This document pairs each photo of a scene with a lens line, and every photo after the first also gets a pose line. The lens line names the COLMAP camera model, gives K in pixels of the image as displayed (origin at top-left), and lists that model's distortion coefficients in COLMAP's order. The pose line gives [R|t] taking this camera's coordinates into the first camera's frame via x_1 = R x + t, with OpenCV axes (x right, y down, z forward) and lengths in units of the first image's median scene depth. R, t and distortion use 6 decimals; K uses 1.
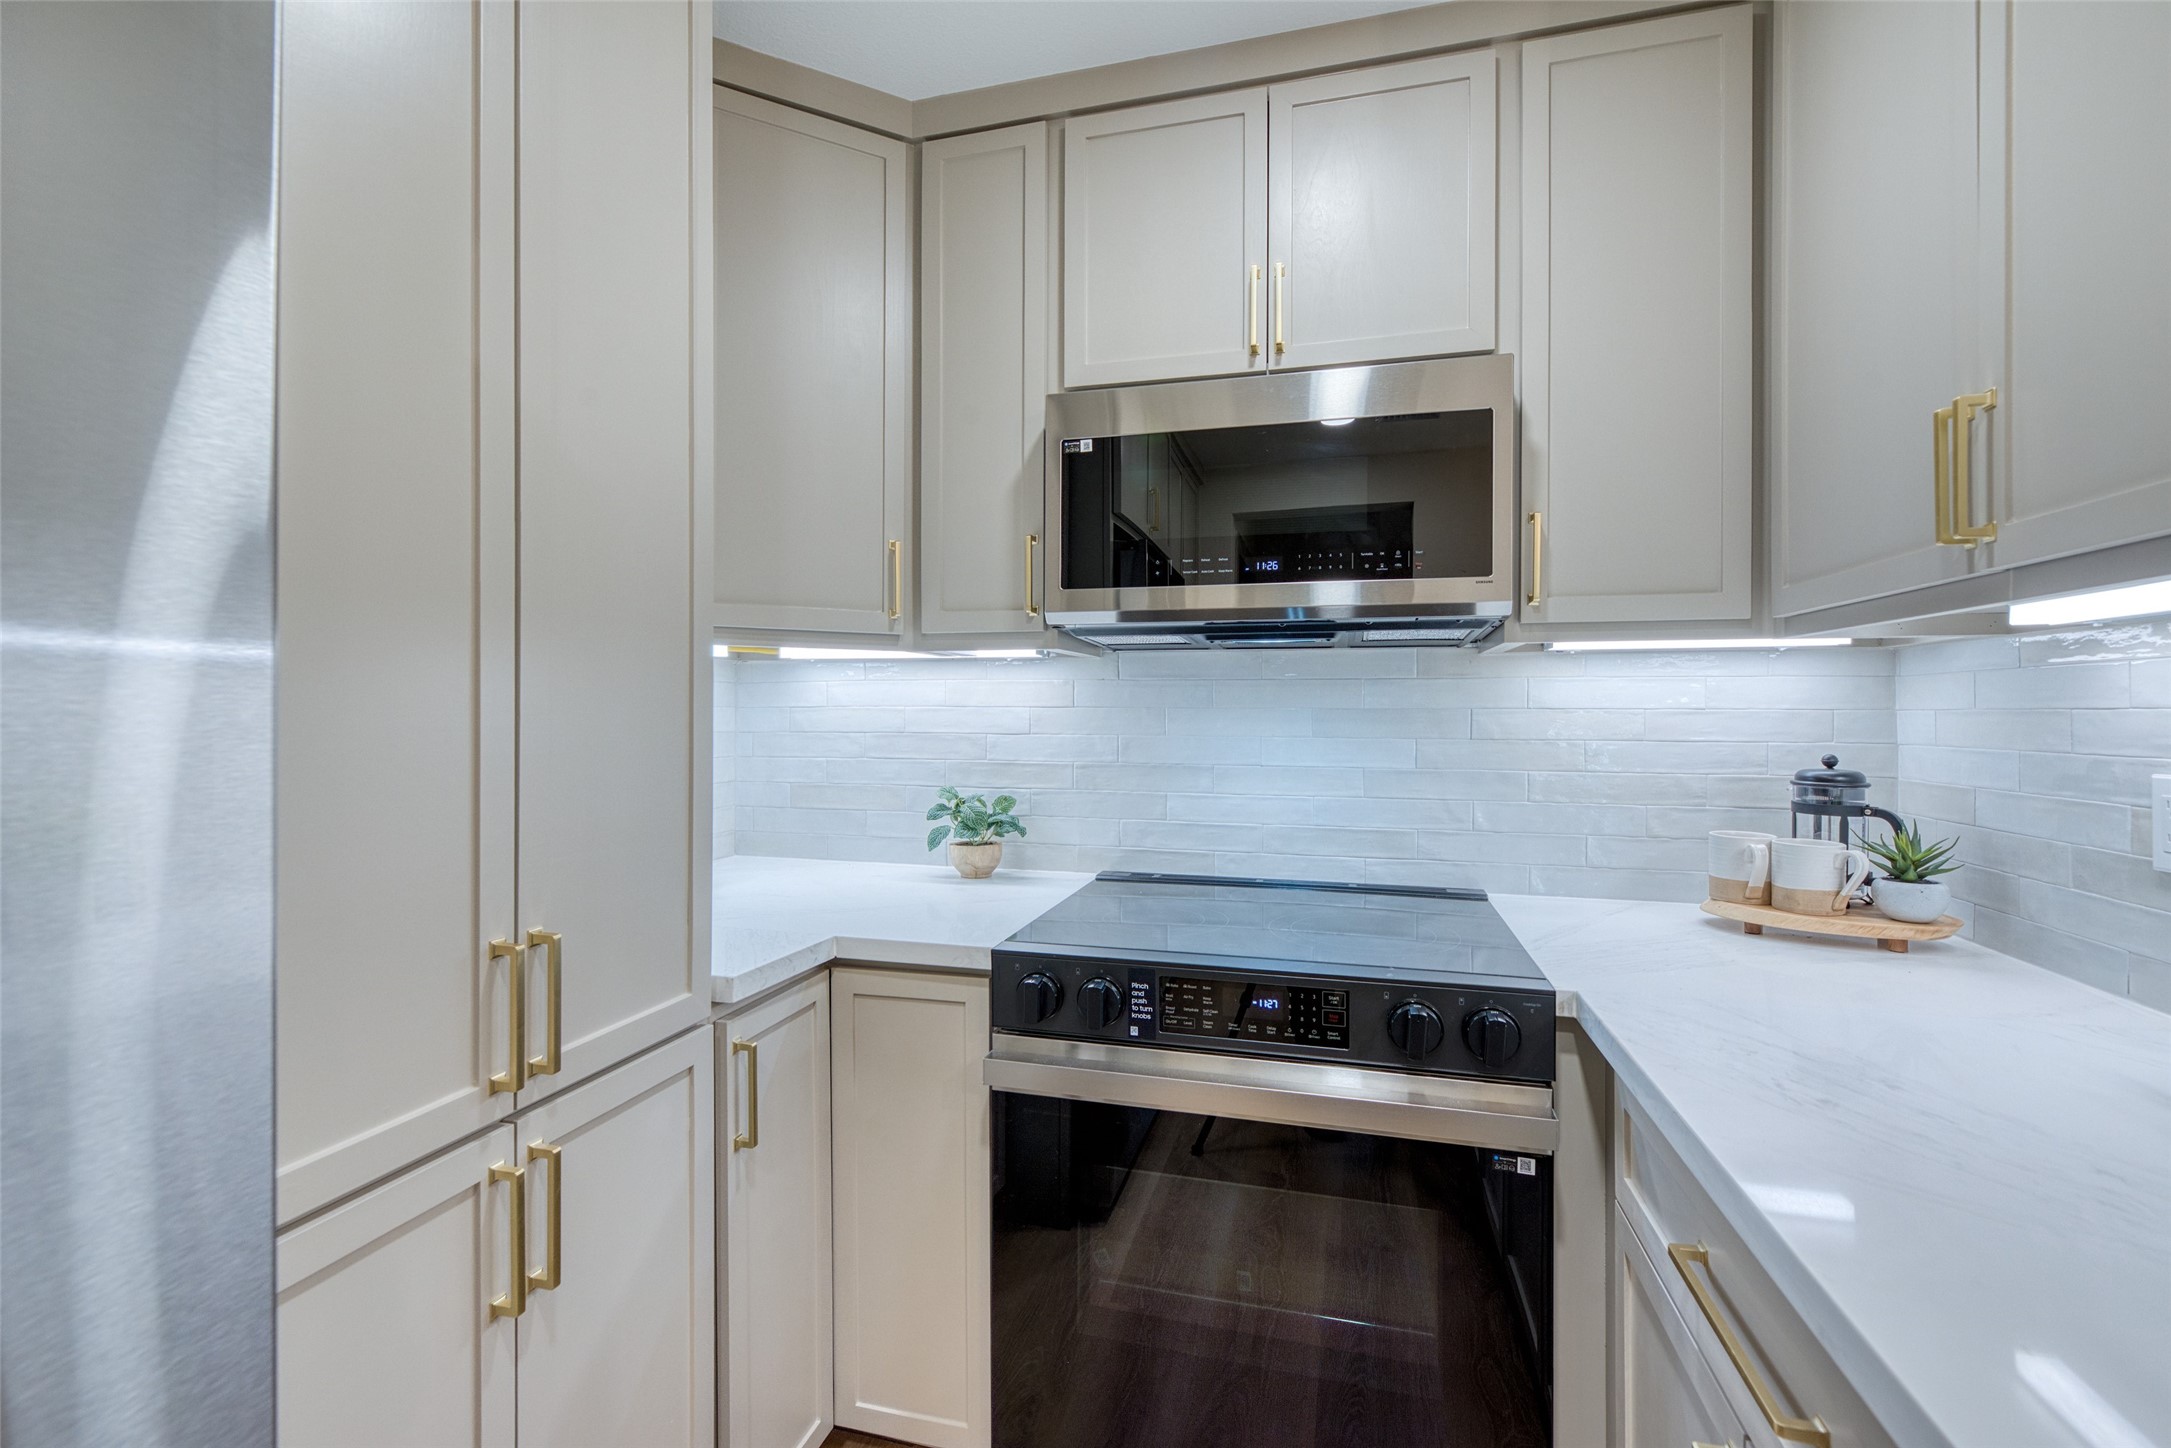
lens RADIAL K [[944.0, 0, 1083.4], [0, 944.0, 712.3], [0, 0, 1]] dist [-0.003096, -0.000183]
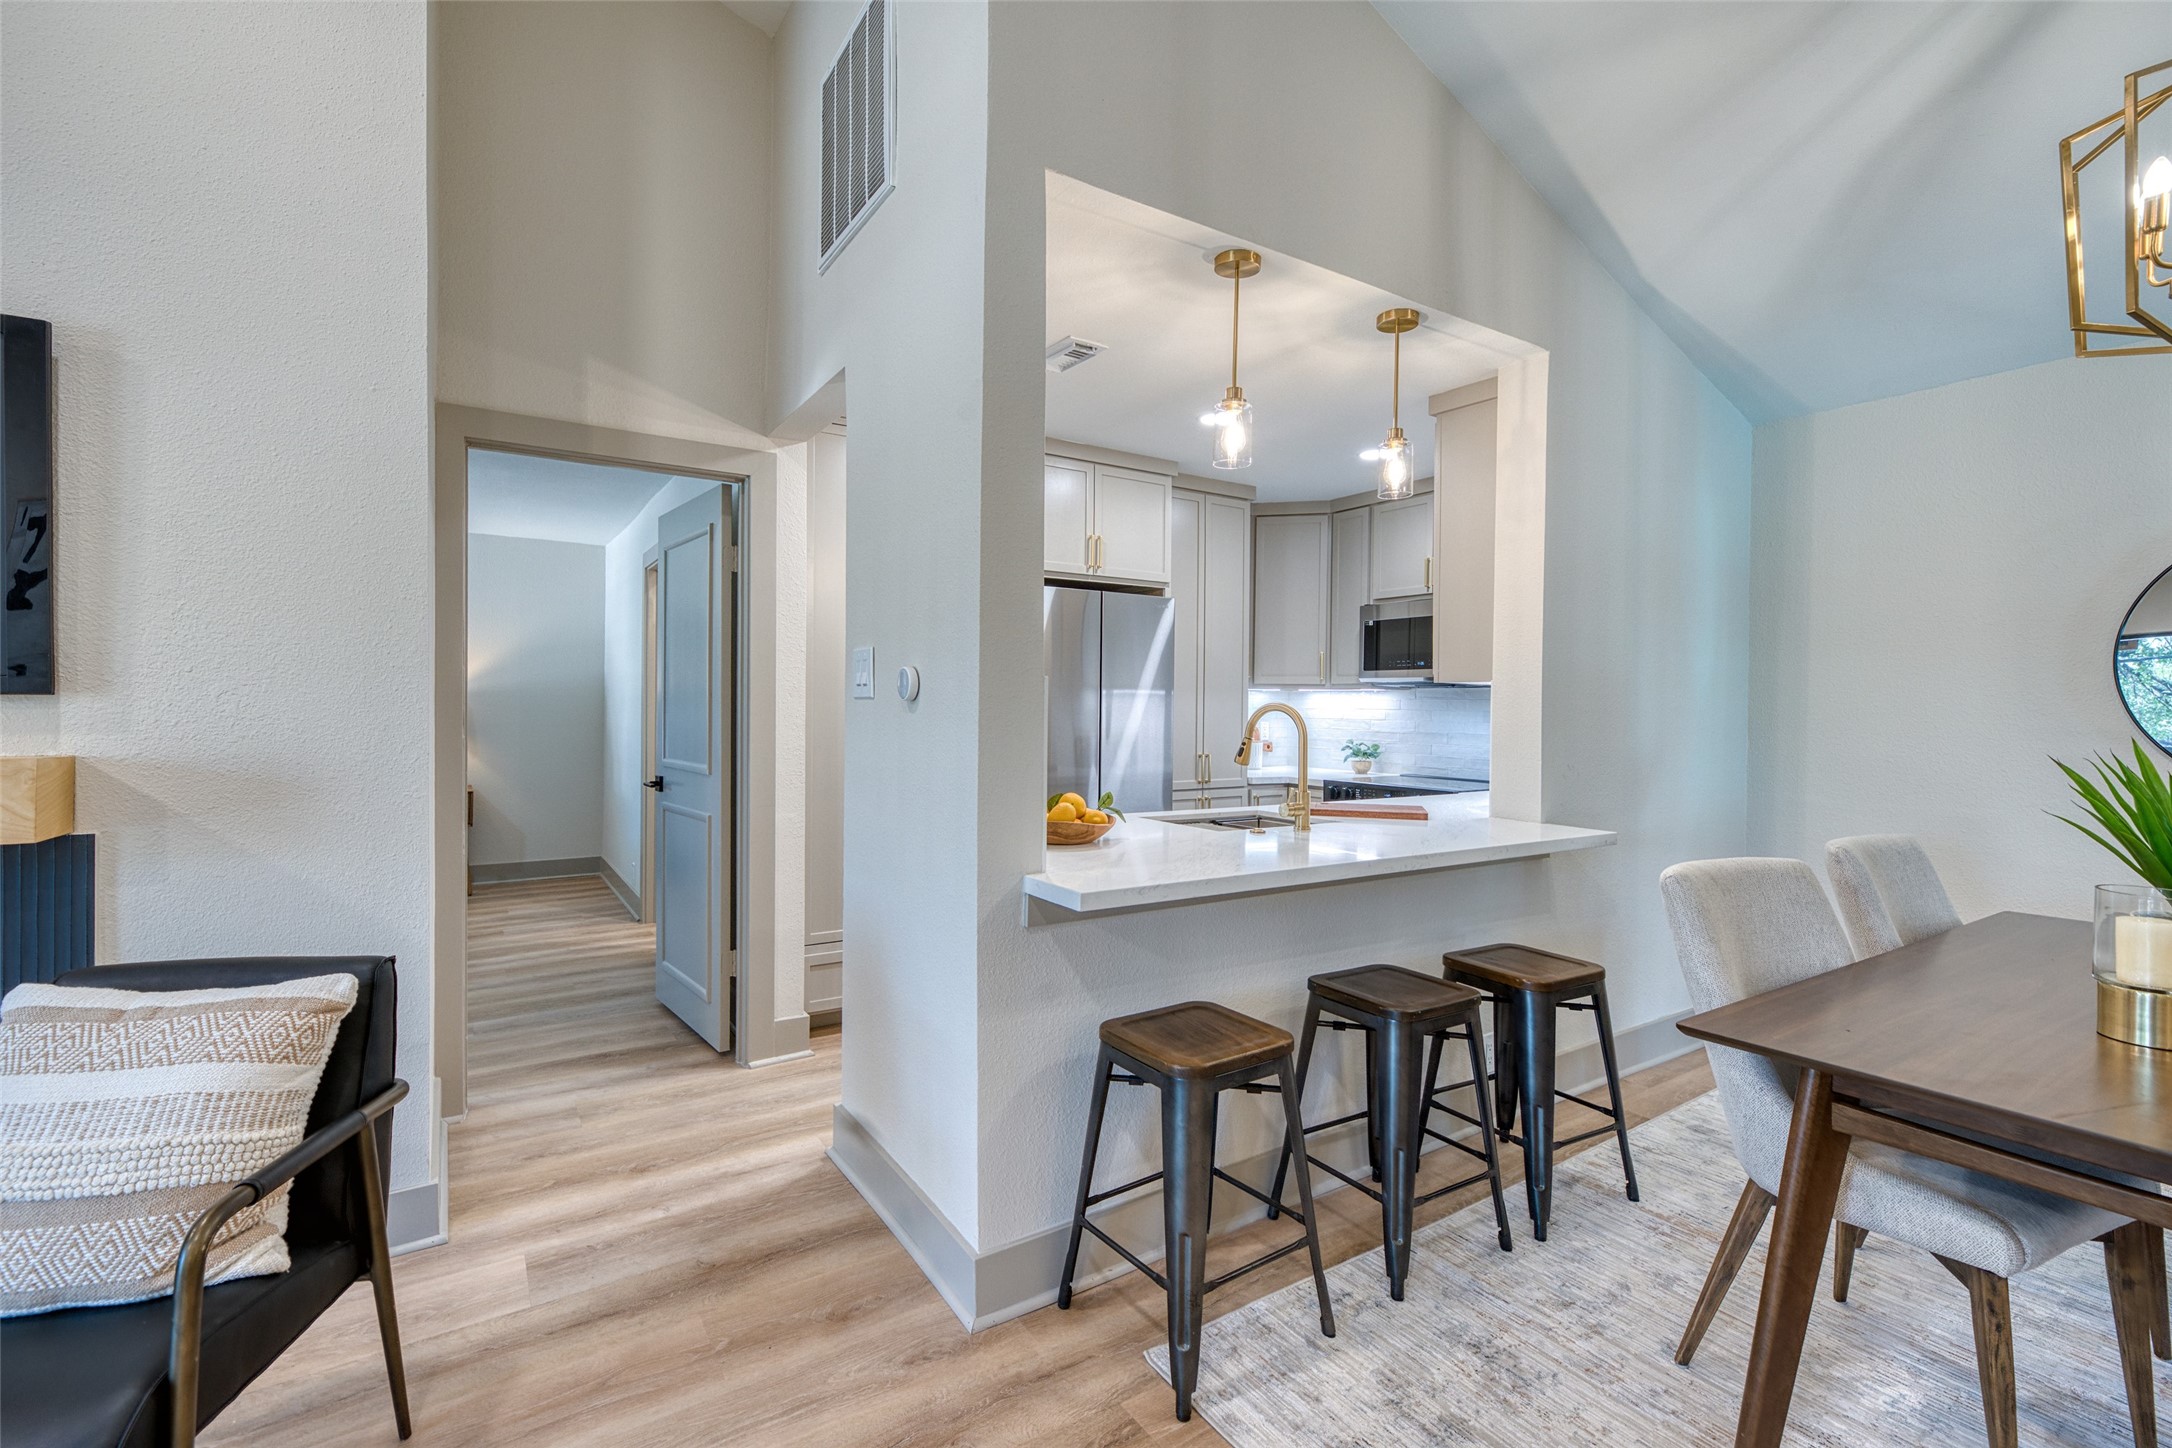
lens RADIAL K [[953.8, 0, 1078.5], [0, 953.8, 711.4], [0, 0, 1]] dist [-0.000592, -0.000039]
pose [[0.747681, 0.008826, -0.664000, 1.373520], [-0.009449, 0.999952, 0.002651, -0.000404], [0.663991, 0.004292, 0.747728, -1.960275]]
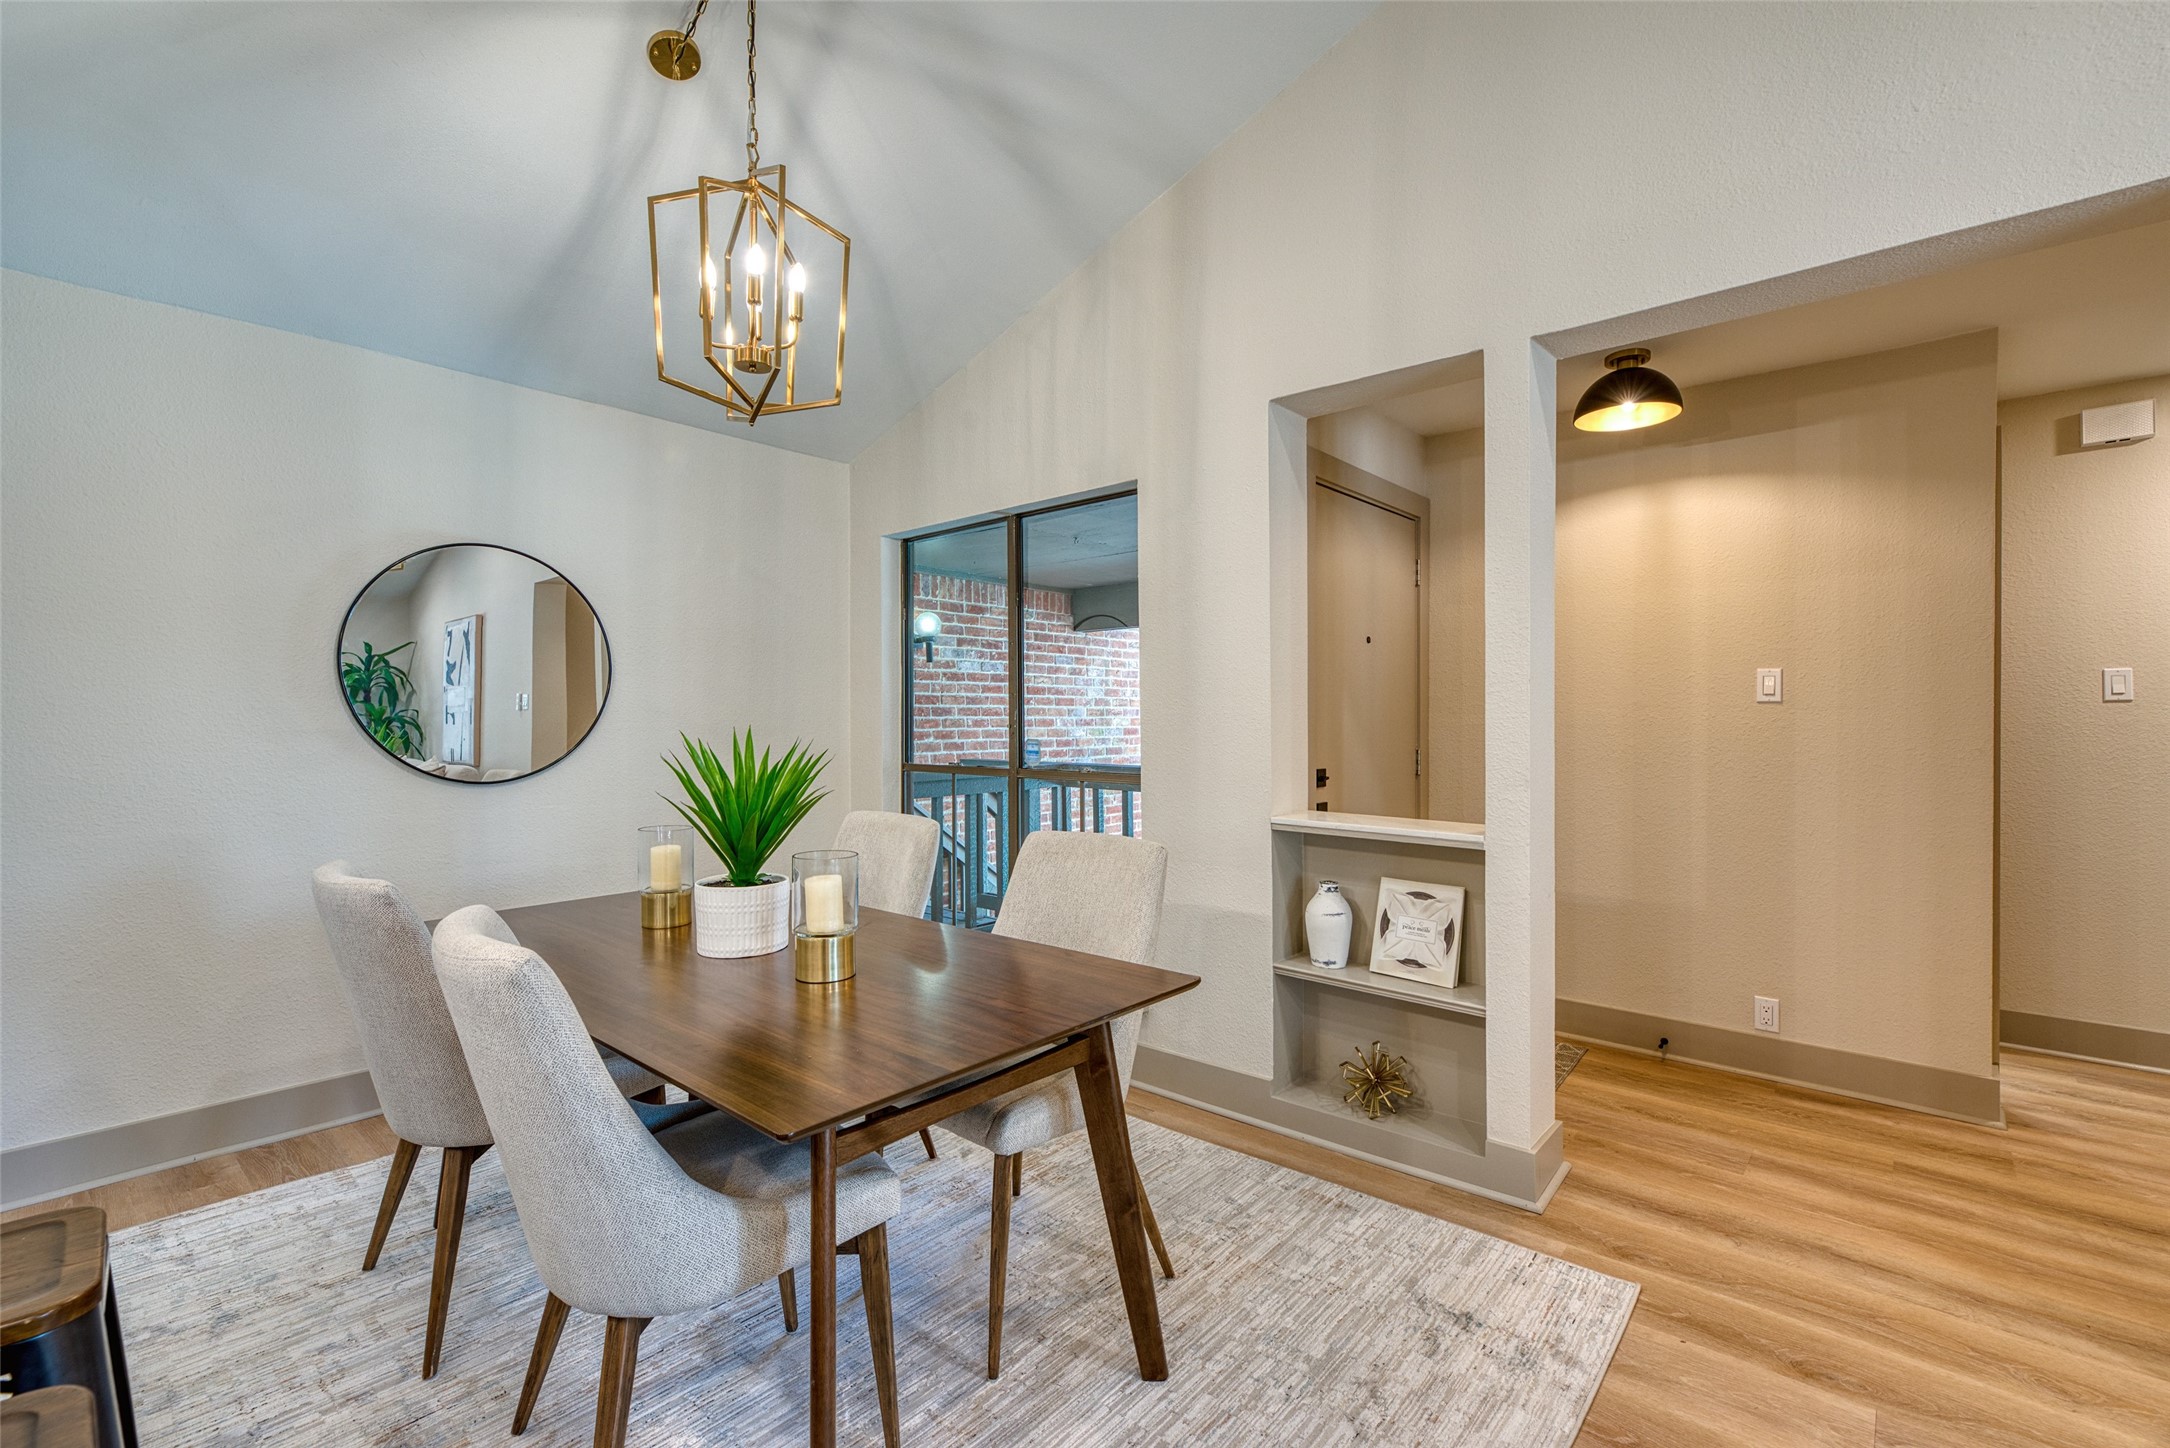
lens RADIAL K [[947.5, 0, 1078.7], [0, 947.5, 723.7], [0, 0, 1]] dist [-0.001362, 0.000229]
pose [[0.445247, -0.011314, 0.895336, 0.624979], [0.005736, 0.999936, 0.009783, 0.001546], [-0.895389, 0.000780, 0.445283, -1.313030]]
